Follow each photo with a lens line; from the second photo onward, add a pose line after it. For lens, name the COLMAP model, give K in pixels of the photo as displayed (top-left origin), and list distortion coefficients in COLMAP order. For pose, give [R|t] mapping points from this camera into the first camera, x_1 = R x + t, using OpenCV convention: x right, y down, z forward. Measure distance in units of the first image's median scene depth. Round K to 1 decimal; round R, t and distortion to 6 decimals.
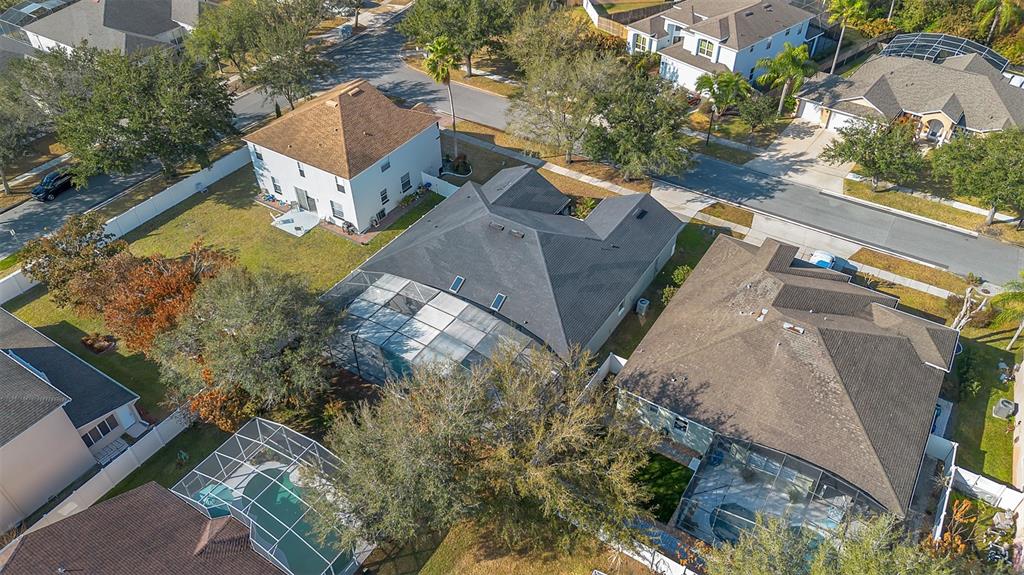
lens RADIAL K [[739.7, 0, 512.0], [0, 739.7, 287.5], [0, 0, 1]] dist [0.025397, 0.002464]
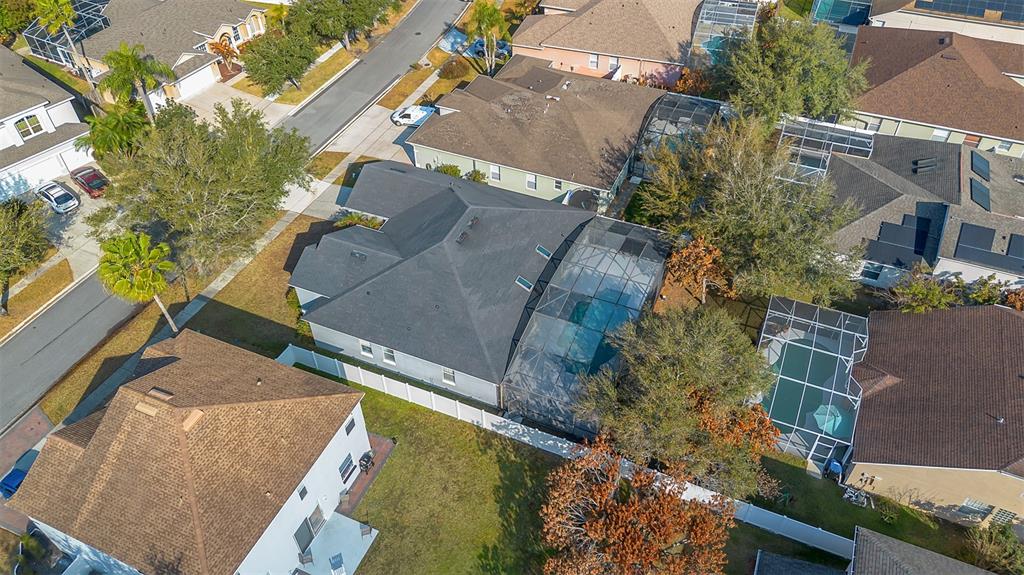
lens RADIAL K [[739.7, 0, 512.0], [0, 739.7, 287.5], [0, 0, 1]] dist [0.025397, 0.002464]
pose [[-0.168071, -0.671645, 0.721557, -0.614111], [0.652175, 0.473122, 0.592304, -0.463940], [-0.739202, 0.570131, 0.358512, 0.546954]]
